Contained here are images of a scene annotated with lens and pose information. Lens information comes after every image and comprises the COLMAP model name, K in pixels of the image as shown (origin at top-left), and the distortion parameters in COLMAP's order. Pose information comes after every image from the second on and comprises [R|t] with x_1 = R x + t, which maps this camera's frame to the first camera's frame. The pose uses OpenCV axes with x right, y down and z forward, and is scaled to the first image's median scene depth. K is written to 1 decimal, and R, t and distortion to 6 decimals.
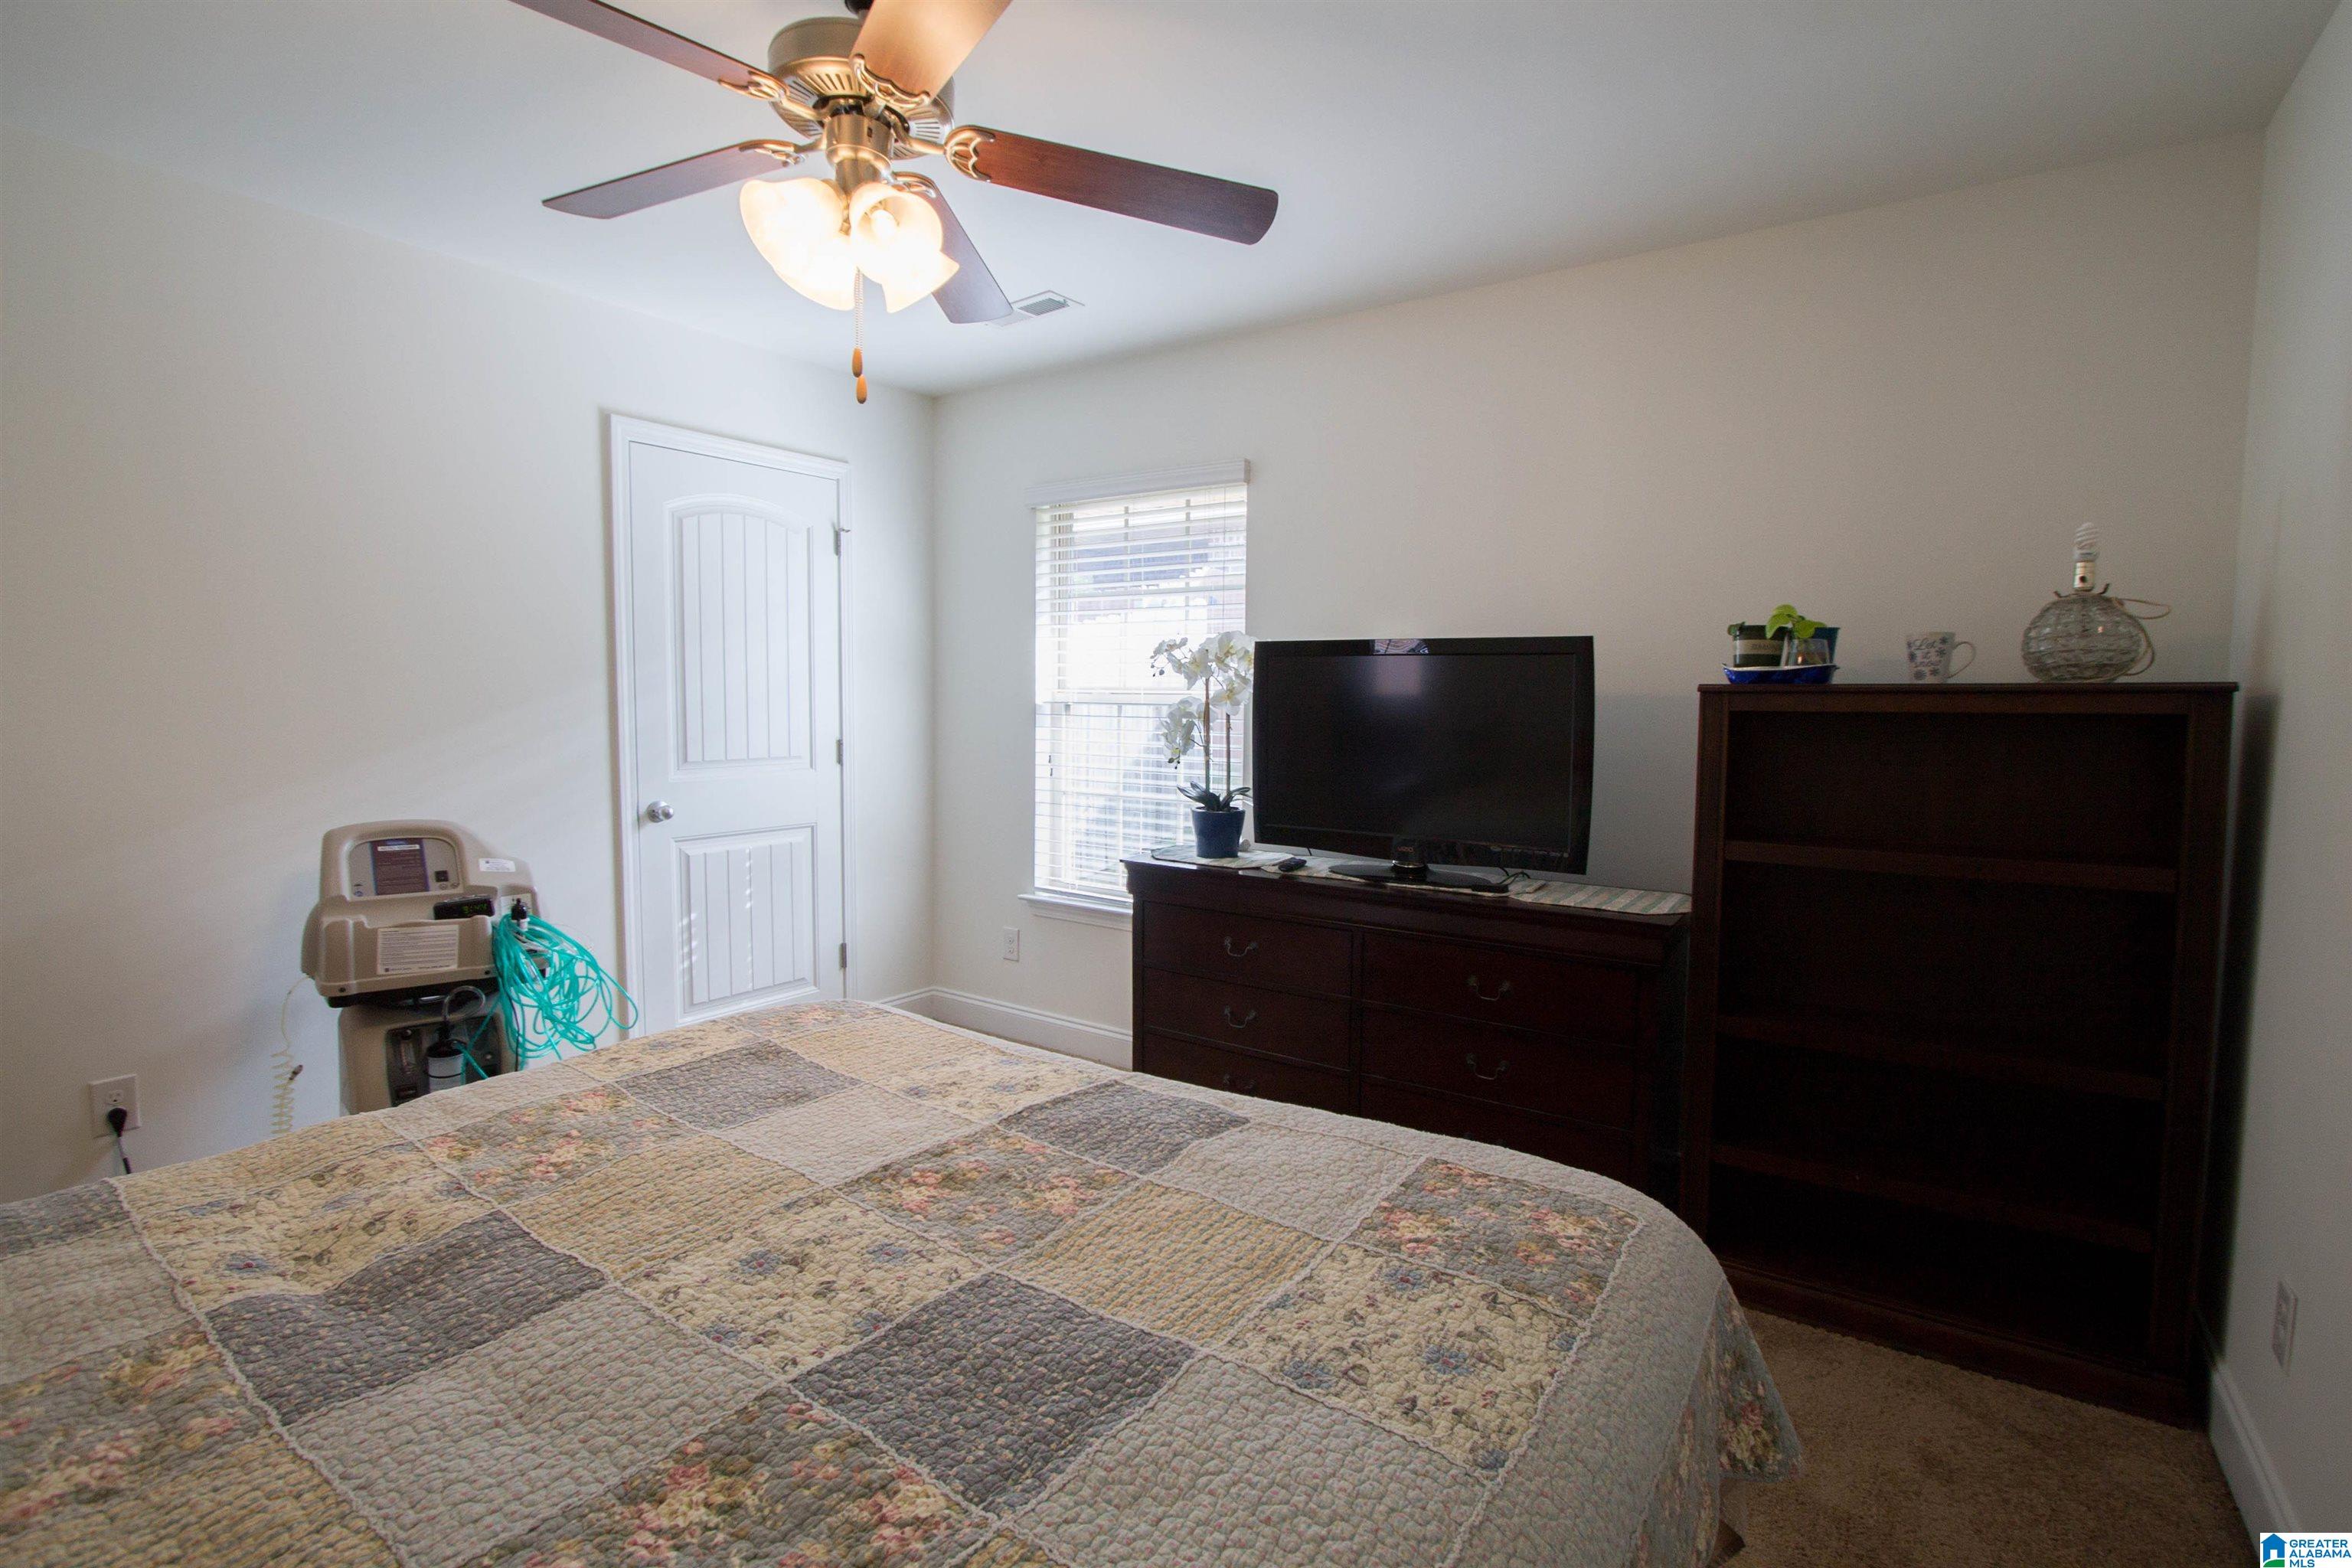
lens RADIAL K [[1124.6, 0, 1179.3], [0, 1124.6, 777.8], [0, 0, 1]] dist [-0.021087, 0.005272]
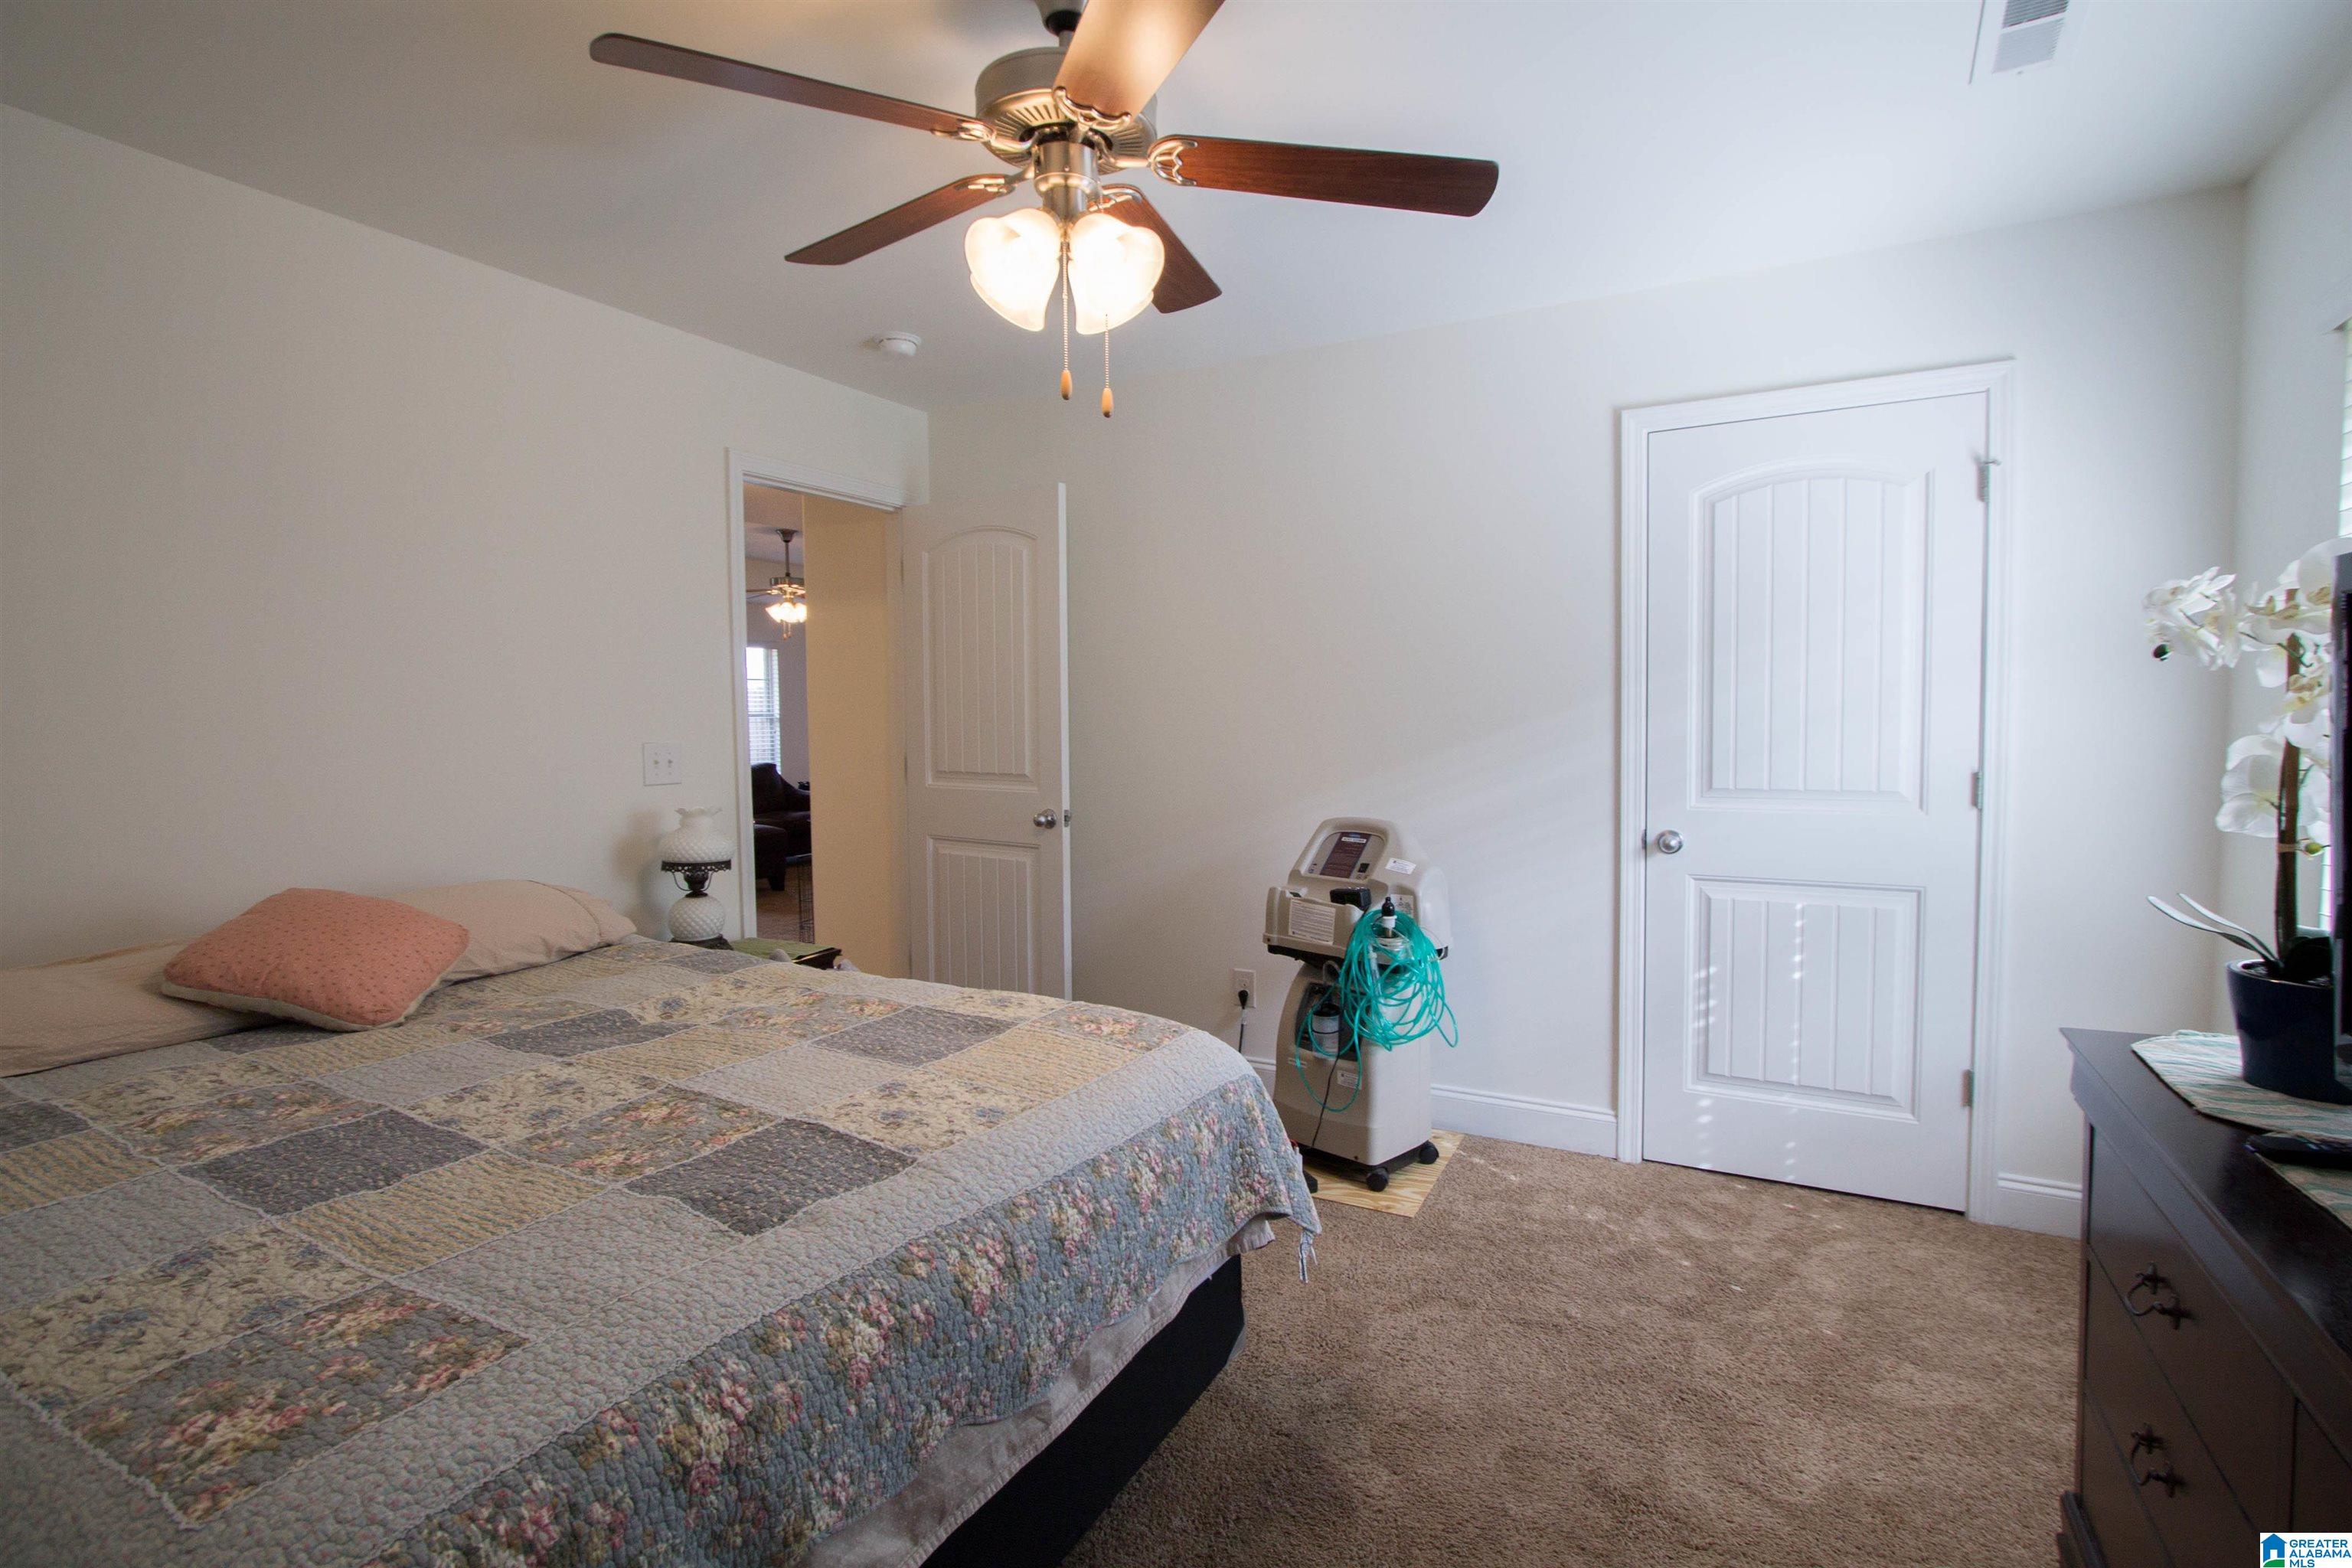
lens RADIAL K [[1124.6, 0, 1166.0], [0, 1124.6, 774.4], [0, 0, 1]] dist [-0.021087, 0.005272]
pose [[0.081552, 0.044082, -0.995694, 0.489201], [-0.060060, 0.997423, 0.039239, -0.043493], [0.994858, 0.056601, 0.083989, 0.673485]]
